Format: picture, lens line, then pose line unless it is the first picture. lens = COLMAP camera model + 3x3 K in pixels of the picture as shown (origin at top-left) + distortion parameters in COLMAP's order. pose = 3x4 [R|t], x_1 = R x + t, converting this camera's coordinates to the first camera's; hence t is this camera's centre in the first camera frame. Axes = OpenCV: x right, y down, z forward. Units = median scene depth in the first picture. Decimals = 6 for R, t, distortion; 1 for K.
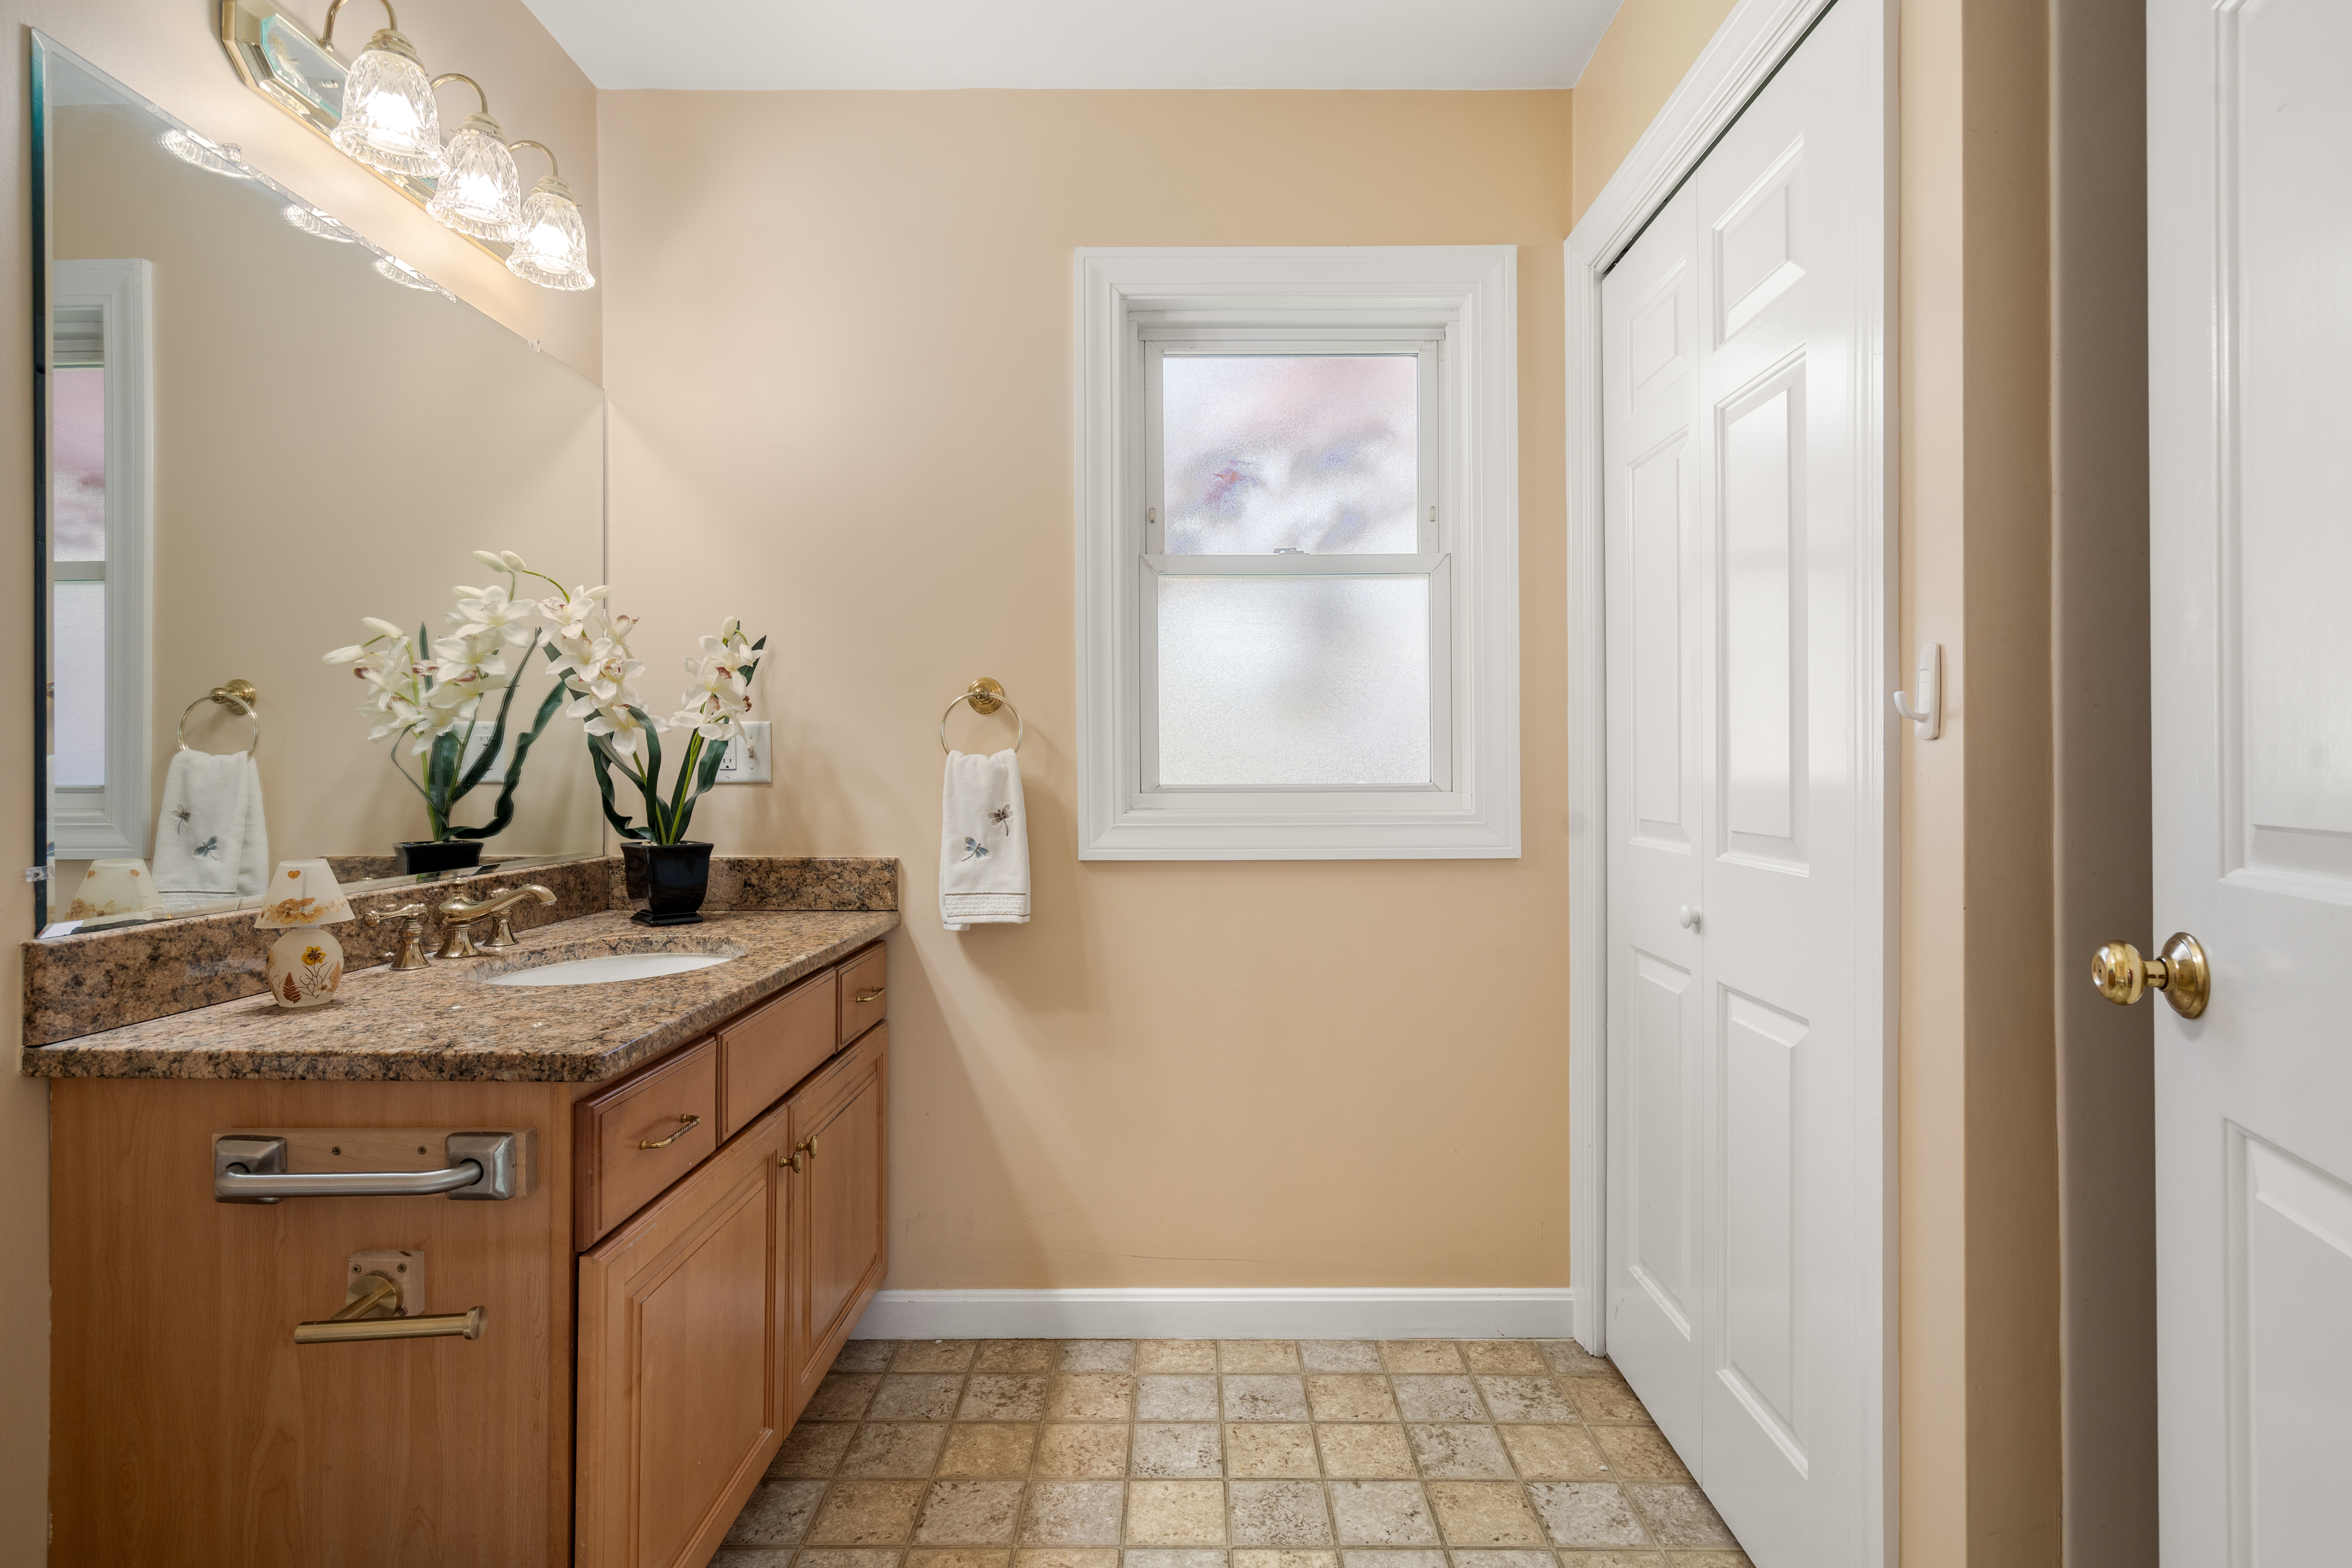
lens RADIAL K [[1096.9, 0, 1186.0], [0, 1096.9, 774.9], [0, 0, 1]] dist [0.002619, 0.000863]
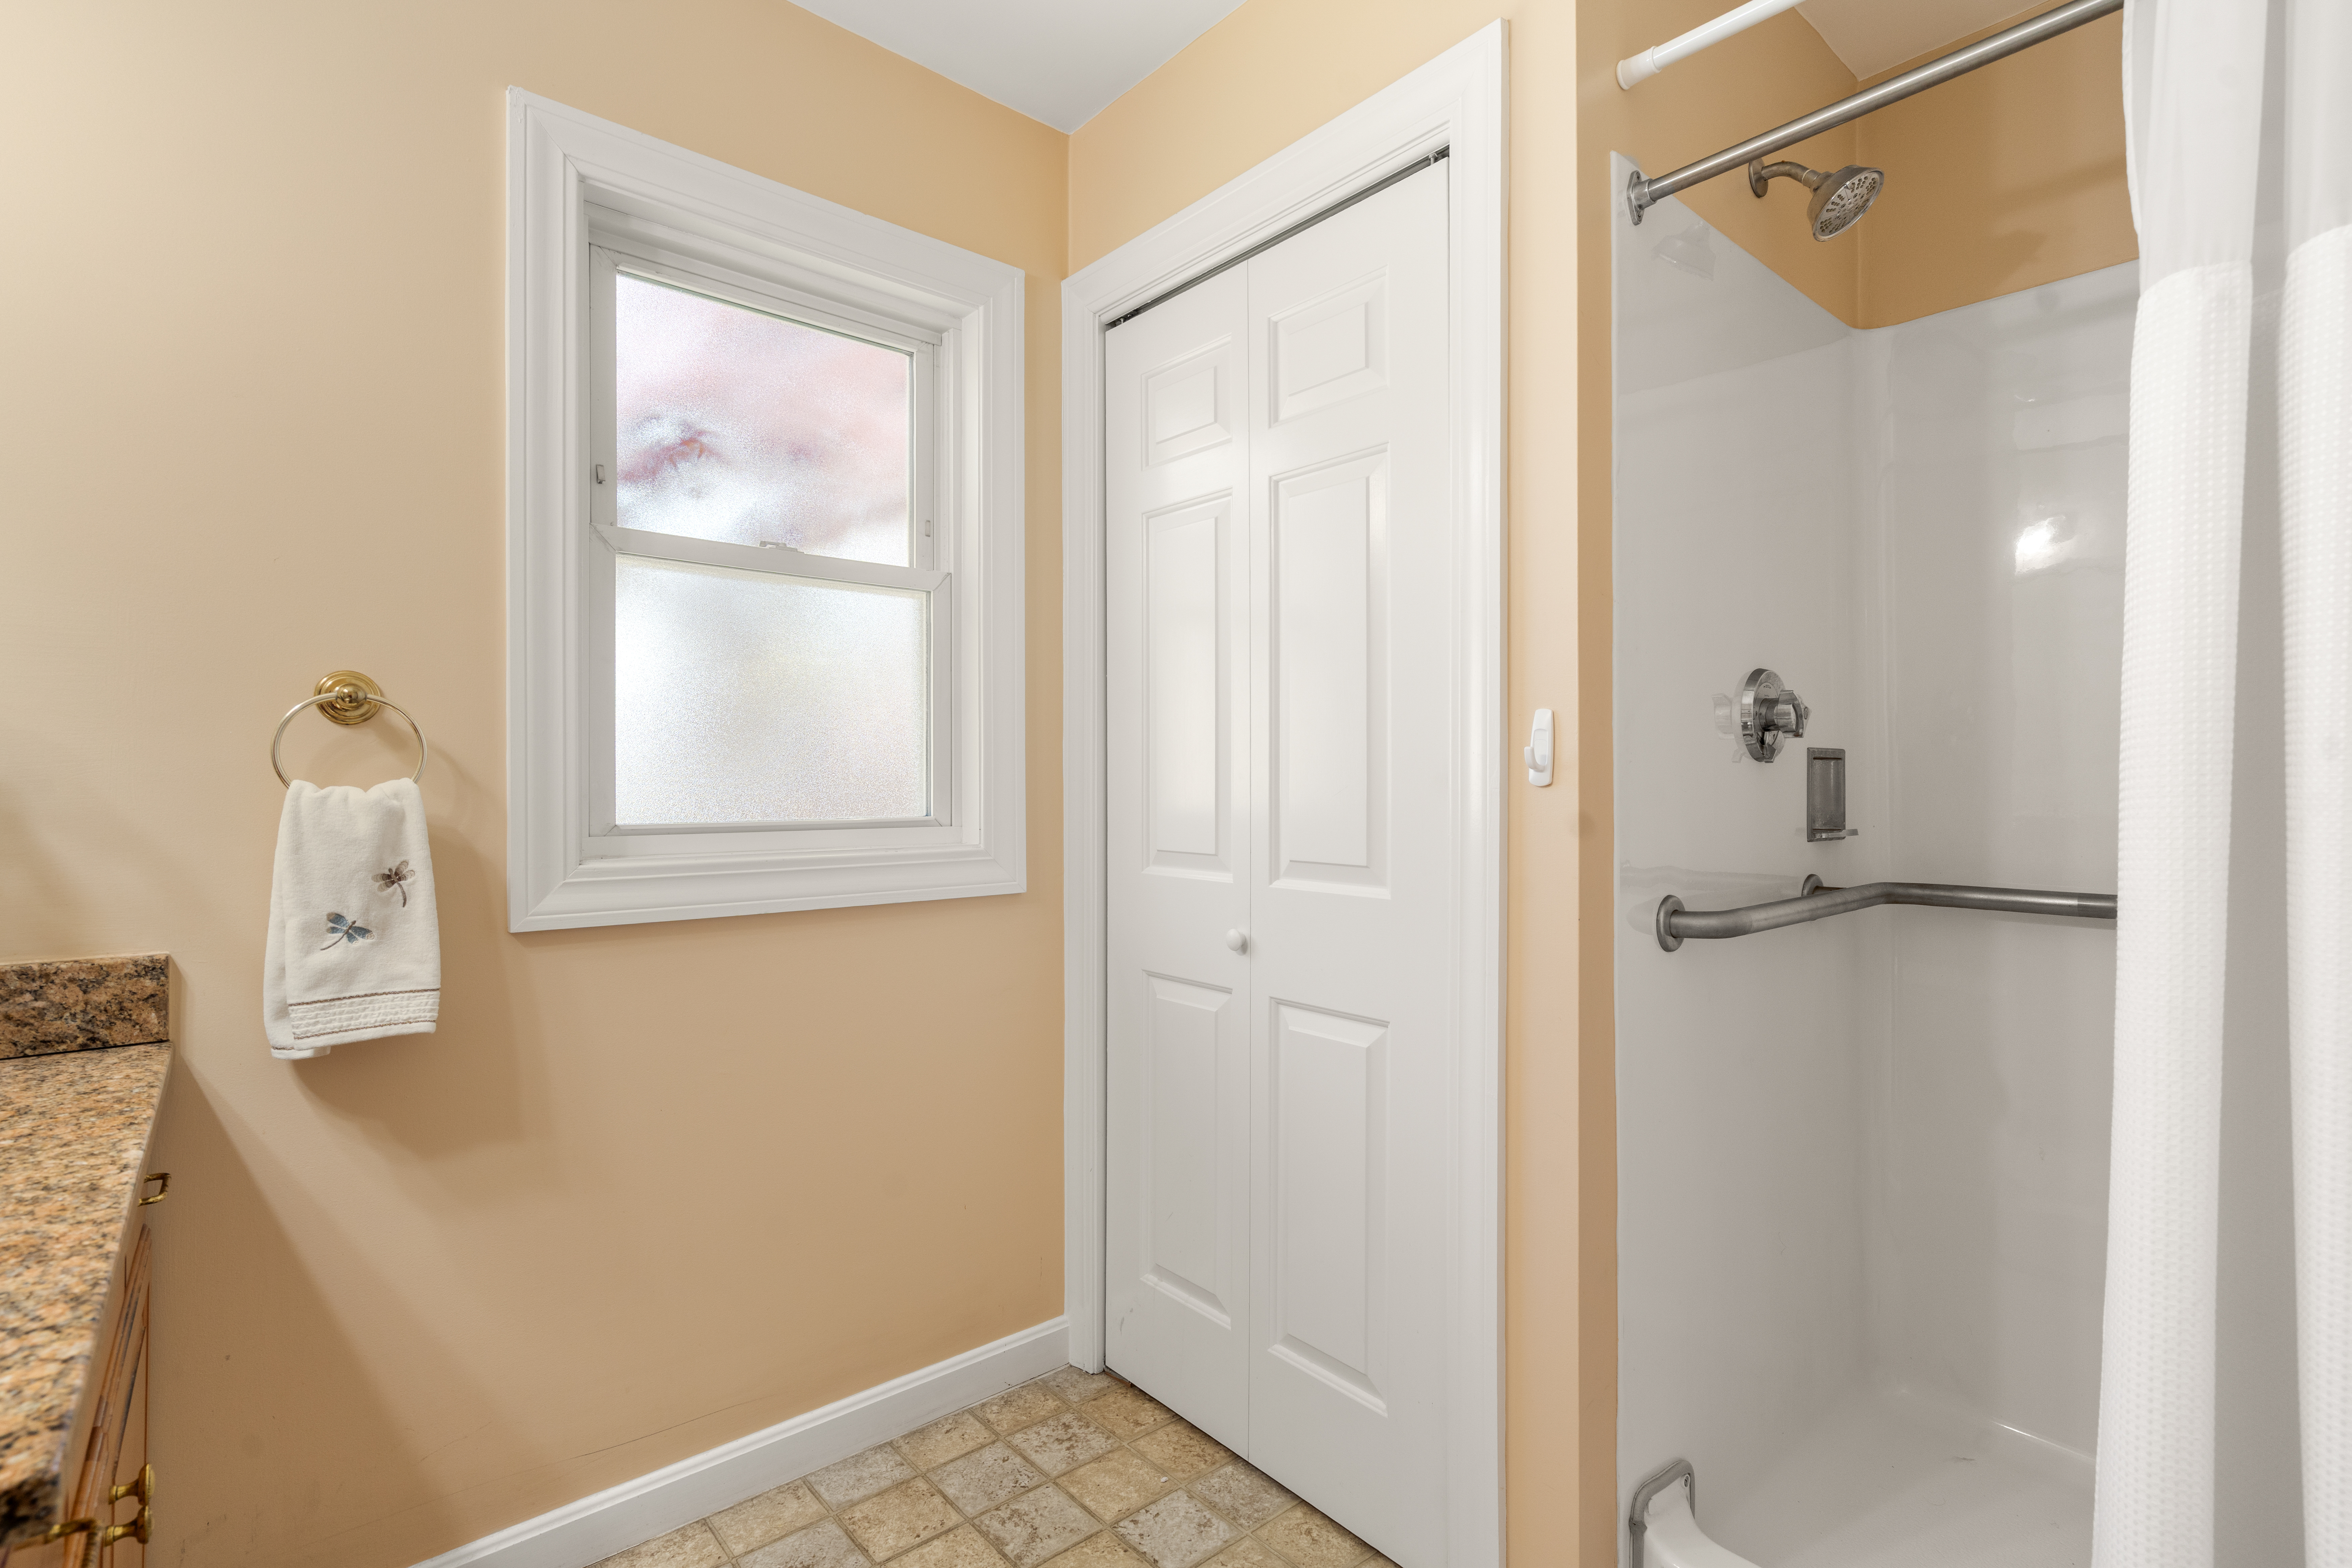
lens RADIAL K [[1088.1, 0, 1176.0], [0, 1088.1, 784.0], [0, 0, 1]] dist [-0.003624, 0.000518]
pose [[0.758745, 0.003559, 0.651379, -0.238853], [0.002427, 0.999963, -0.008289, -0.013438], [-0.651384, 0.007870, 0.758708, 0.179289]]
